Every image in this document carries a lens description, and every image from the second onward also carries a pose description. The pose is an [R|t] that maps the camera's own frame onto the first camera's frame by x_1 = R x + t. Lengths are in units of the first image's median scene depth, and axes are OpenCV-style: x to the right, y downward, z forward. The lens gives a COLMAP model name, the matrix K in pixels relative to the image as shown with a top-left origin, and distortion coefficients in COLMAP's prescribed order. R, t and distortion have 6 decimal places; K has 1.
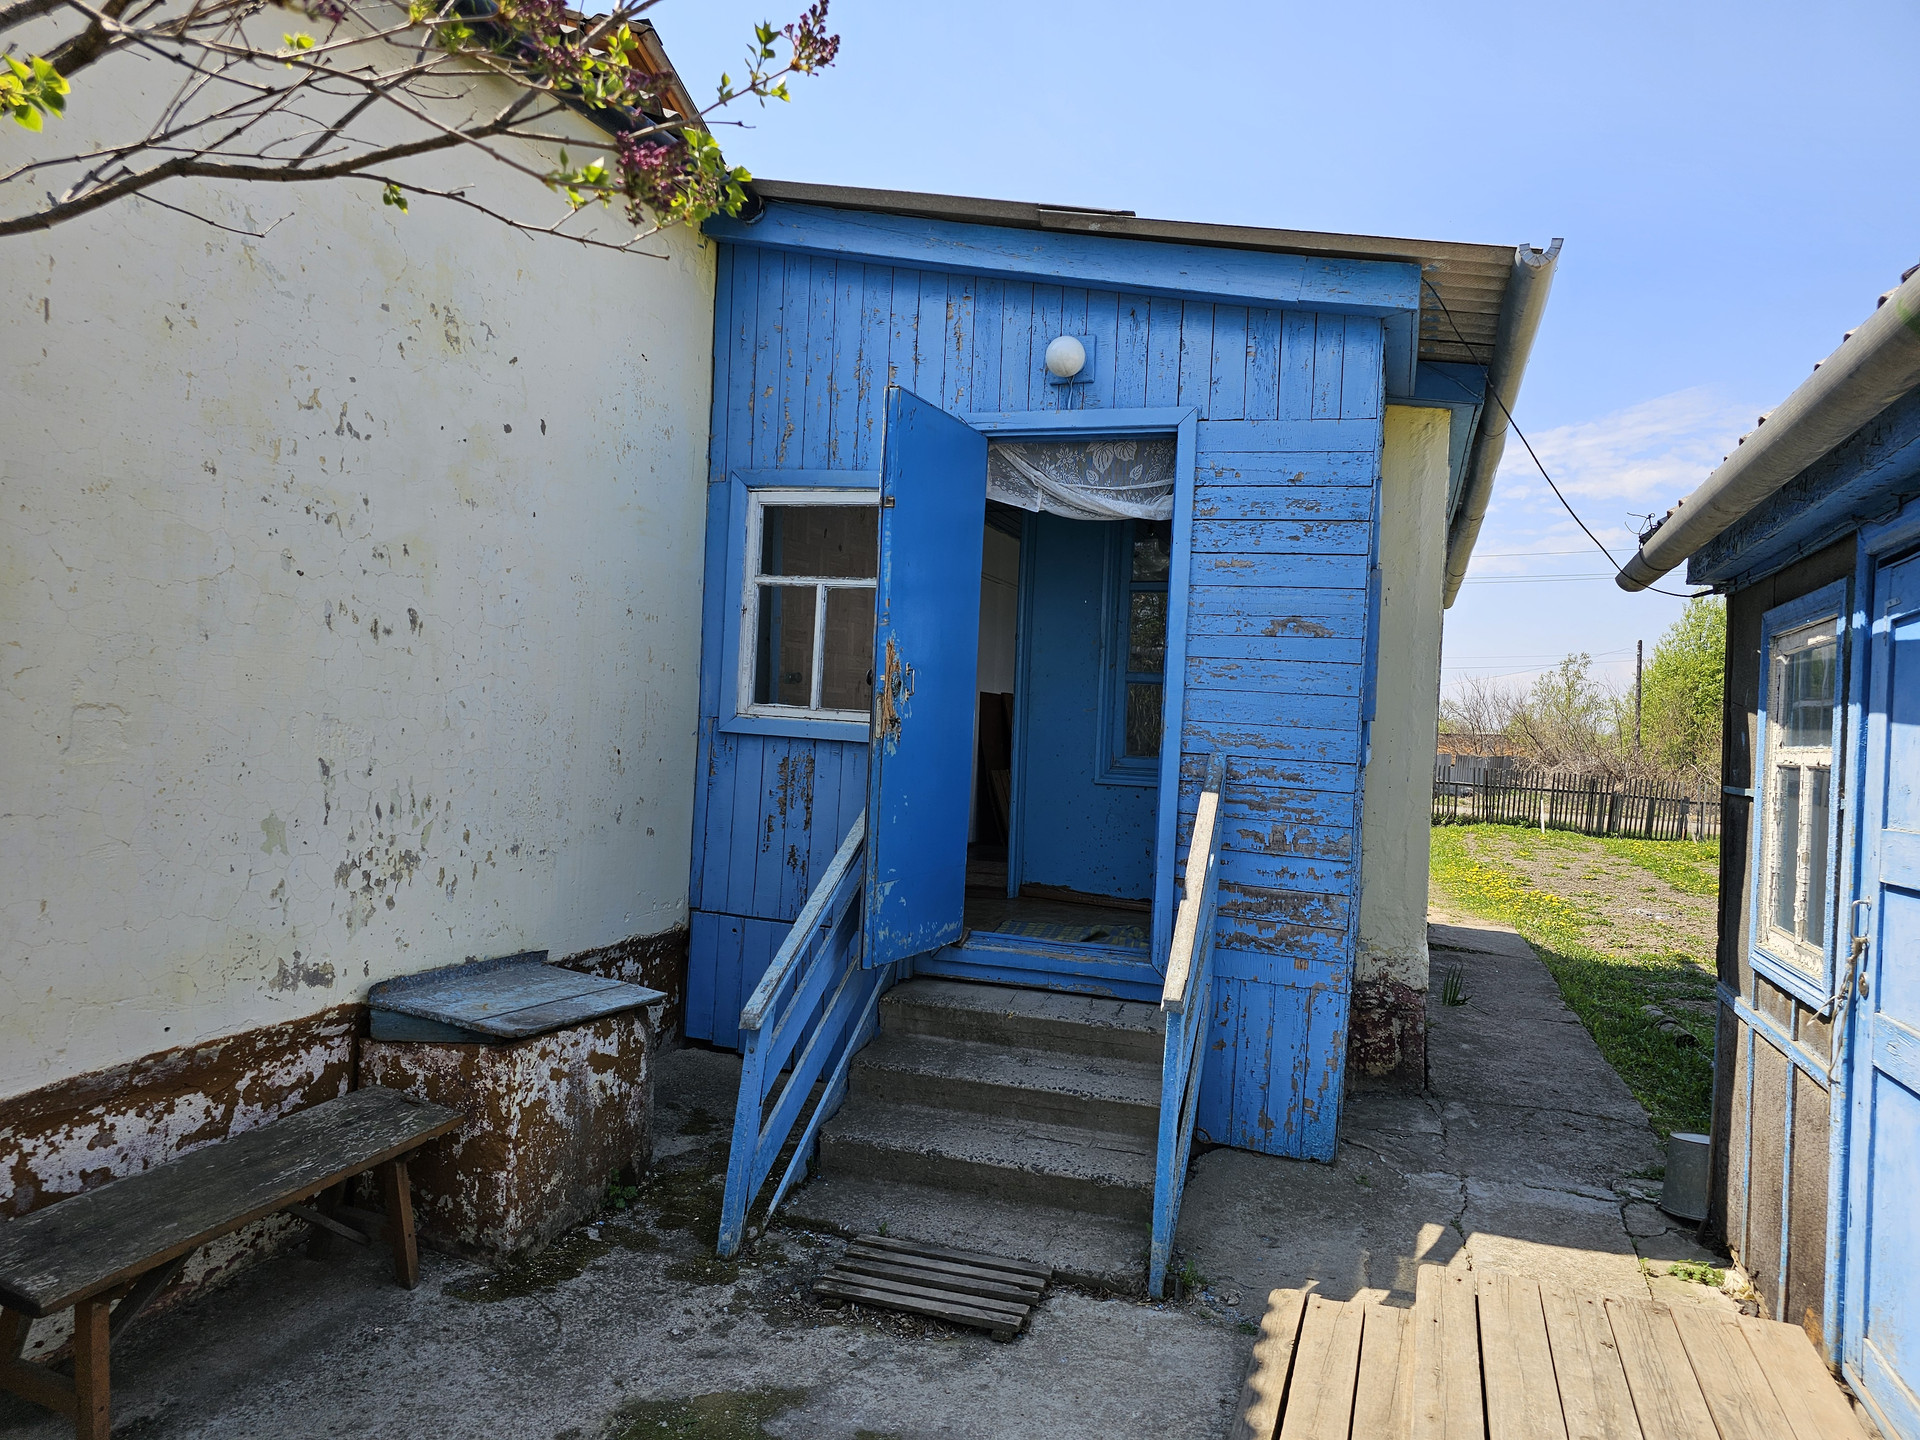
lens RADIAL K [[1285.8, 0, 967.7], [0, 1285.8, 729.6], [0, 0, 1]] dist [0.062604, -0.054401]
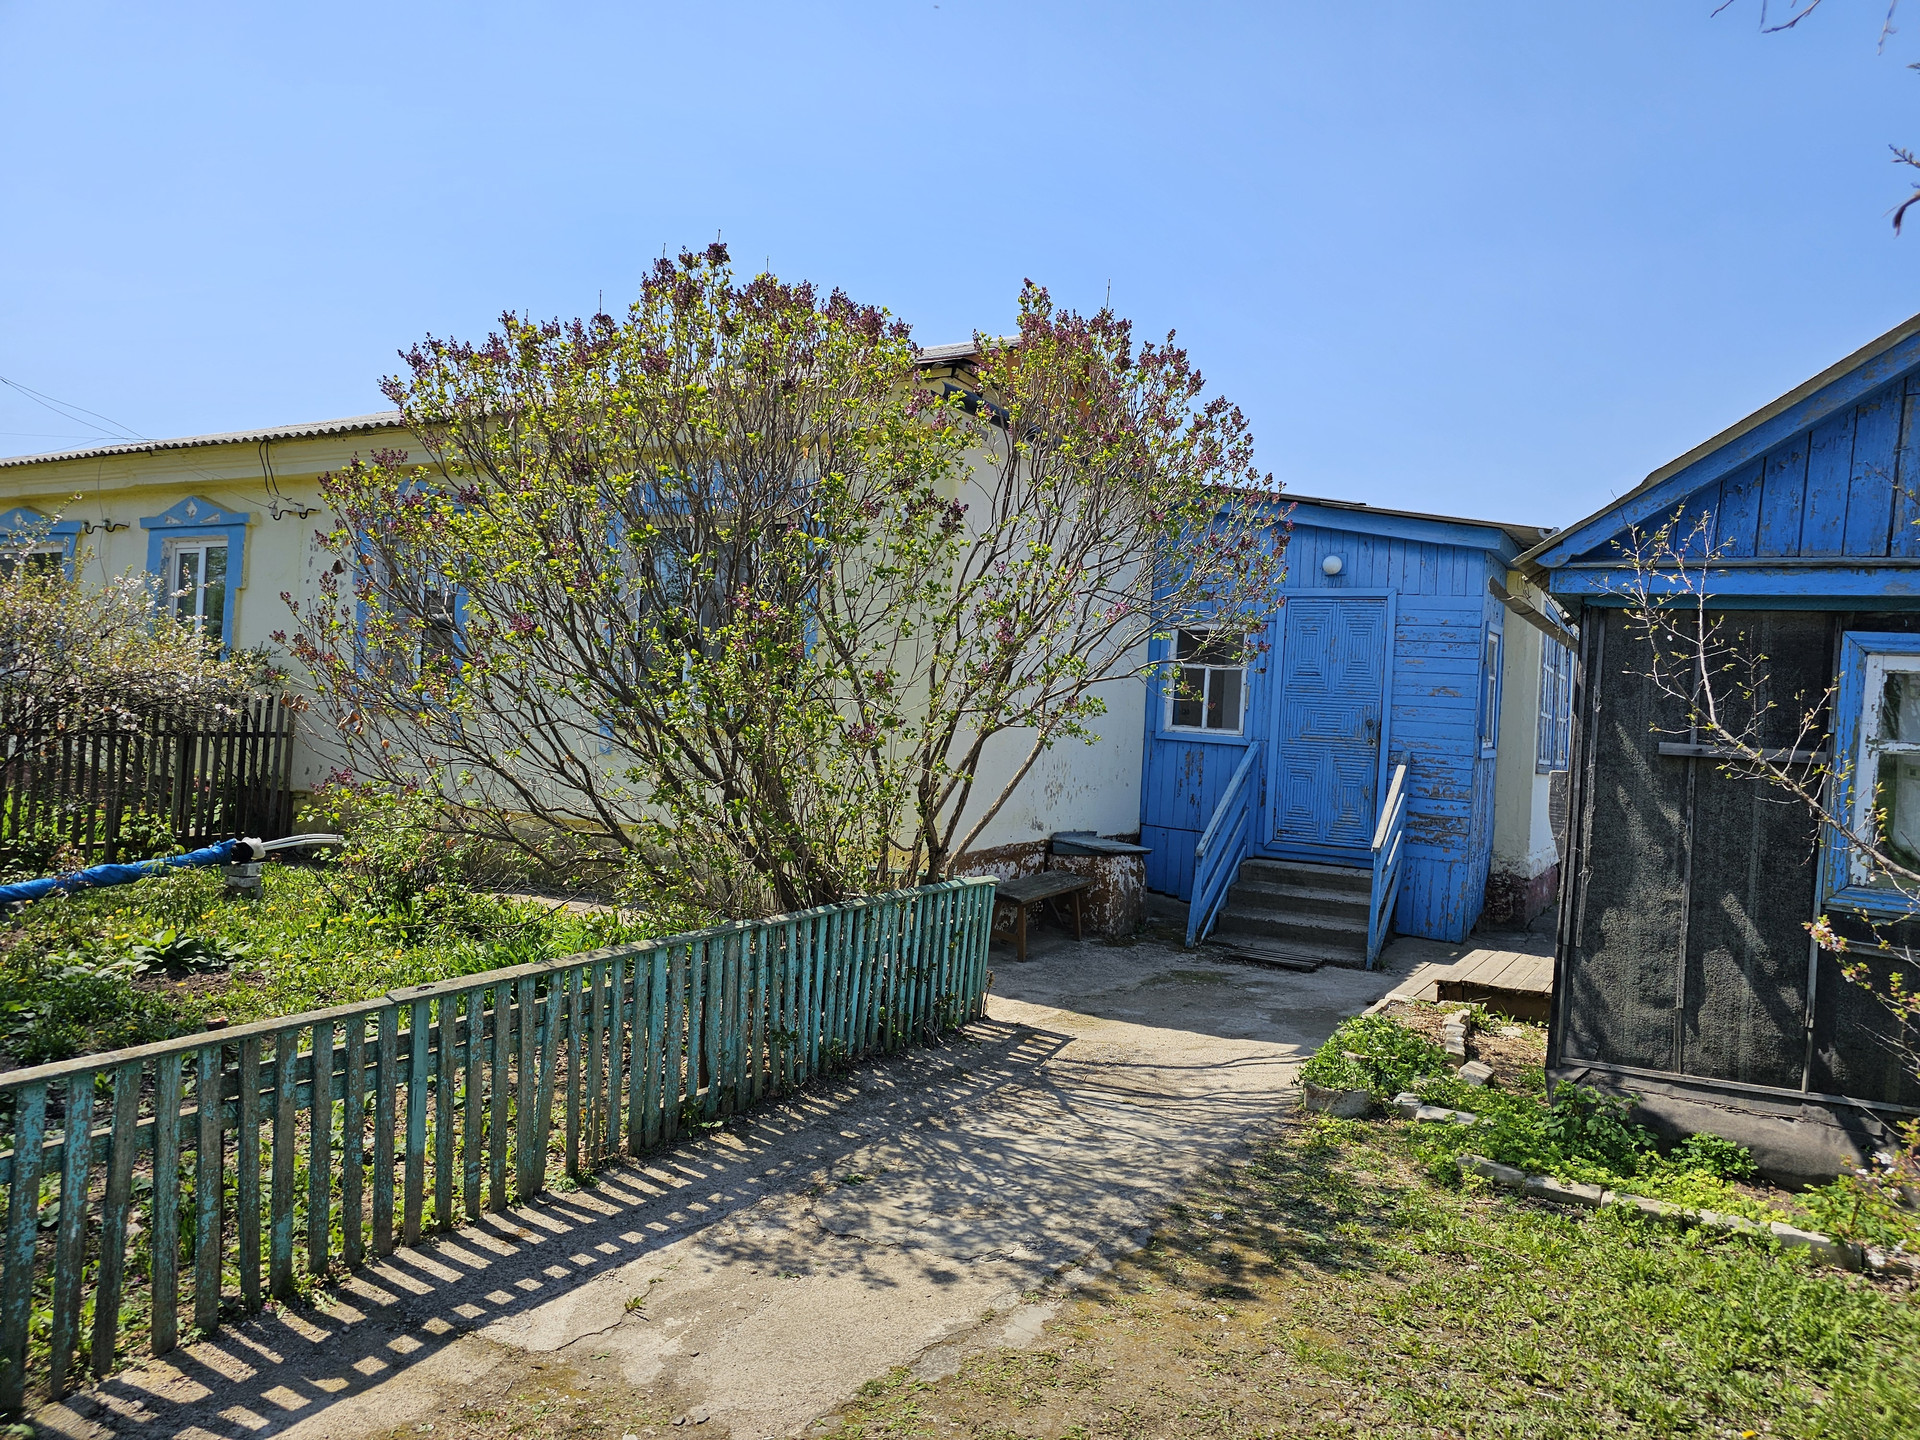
lens RADIAL K [[1285.8, 0, 981.9], [0, 1285.8, 716.6], [0, 0, 1]] dist [0.062604, -0.054401]
pose [[0.981720, 0.006411, -0.190223, -0.090907], [-0.011184, 0.999649, -0.024033, 0.022195], [0.190002, 0.025721, 0.981447, -1.278932]]
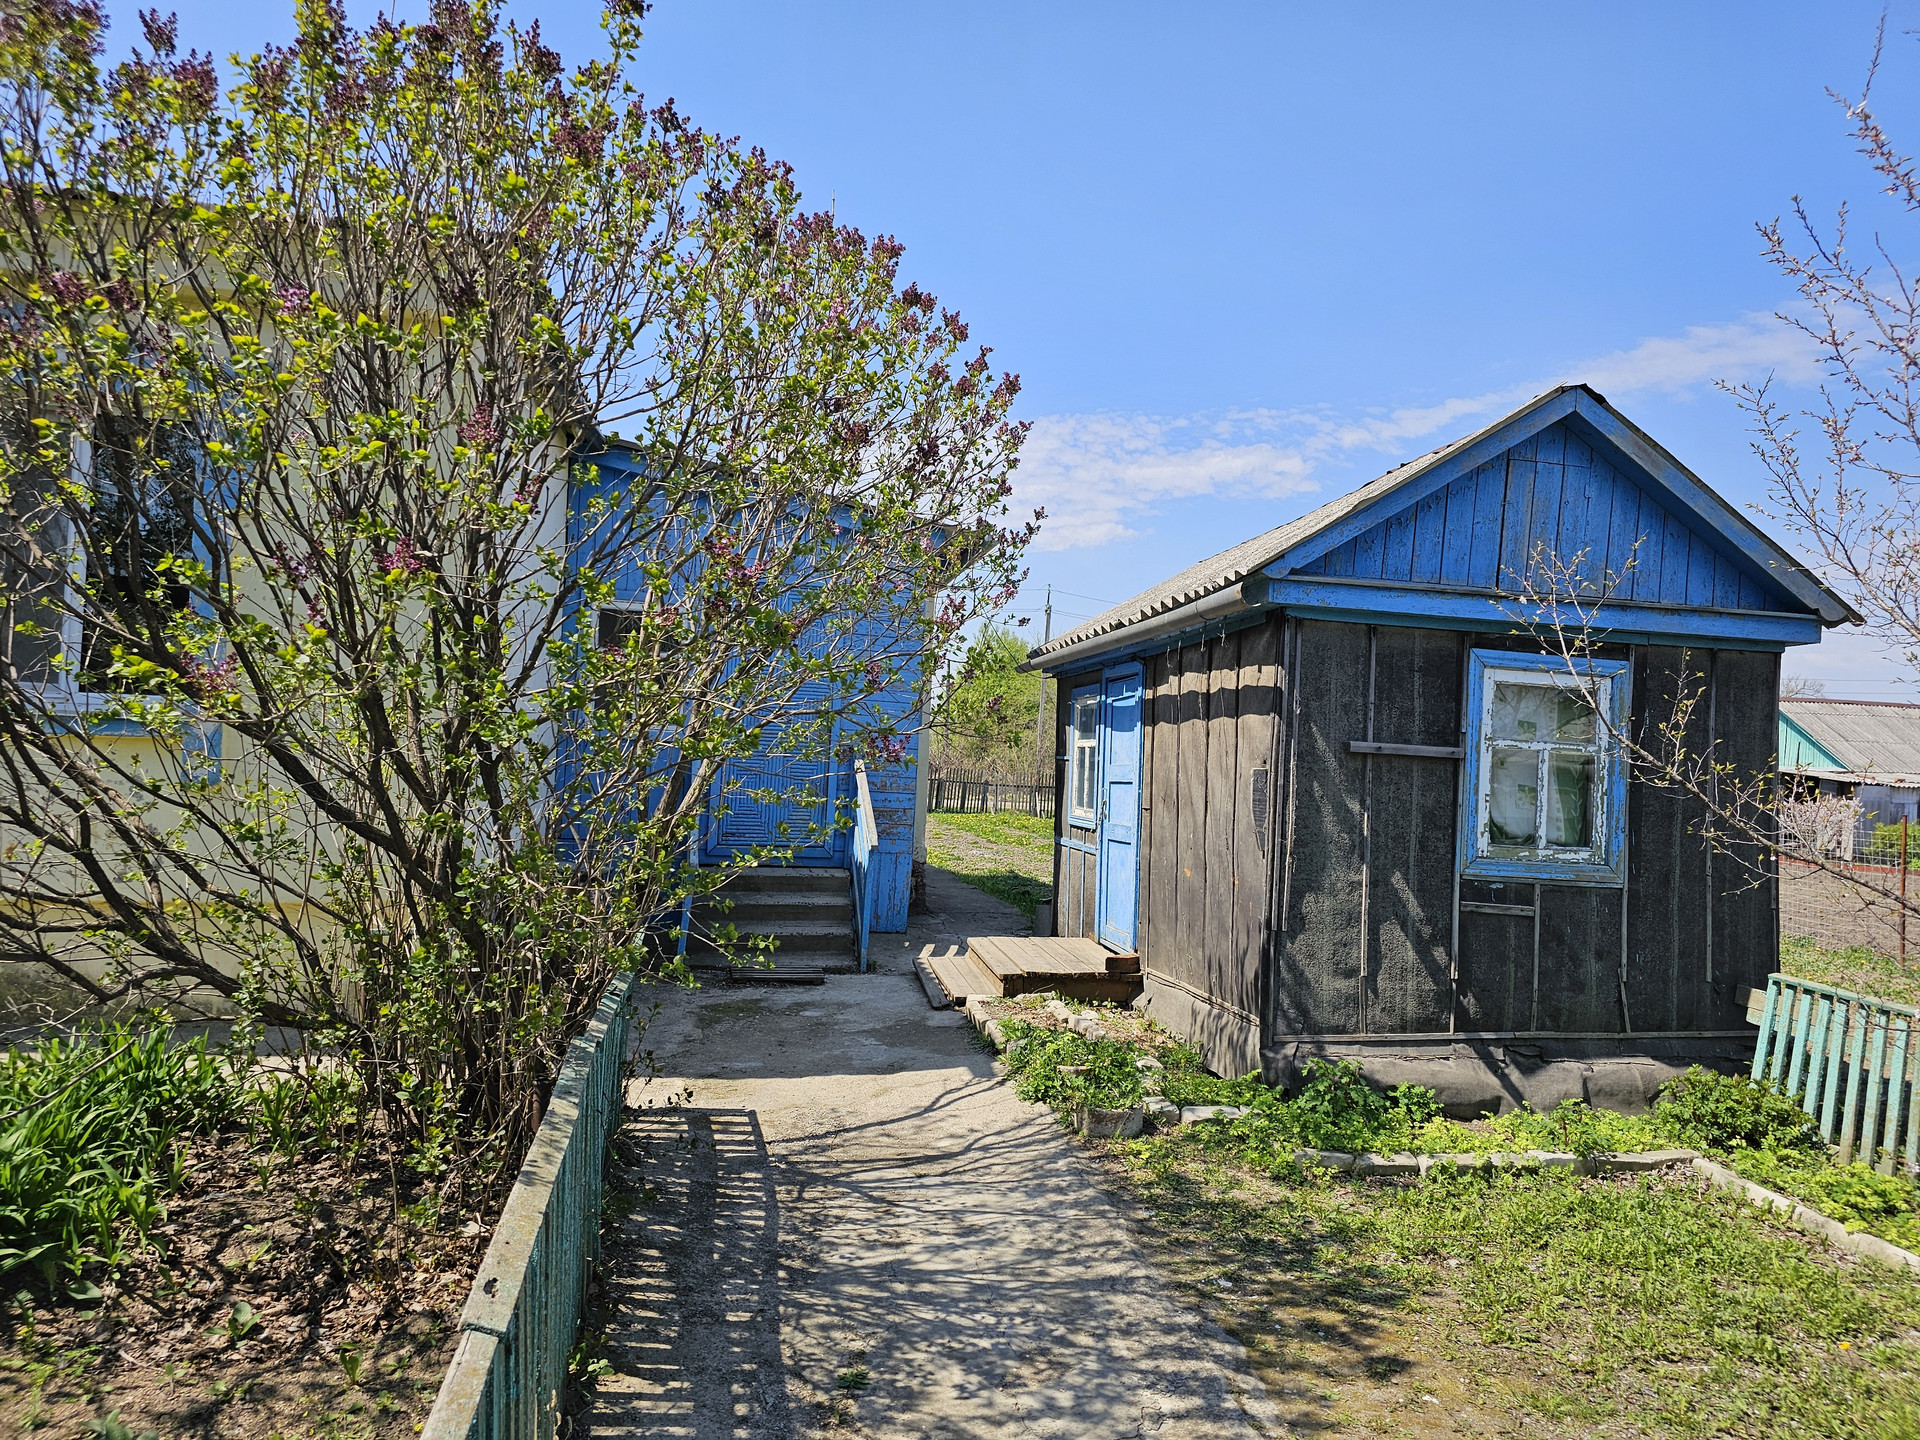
lens RADIAL K [[1285.8, 0, 974.1], [0, 1285.8, 713.9], [0, 0, 1]] dist [0.062604, -0.054401]
pose [[0.868513, 0.006768, 0.495620, -0.697882], [0.002130, 0.999847, -0.017385, 0.004350], [-0.495662, 0.016154, 0.868365, -0.951123]]
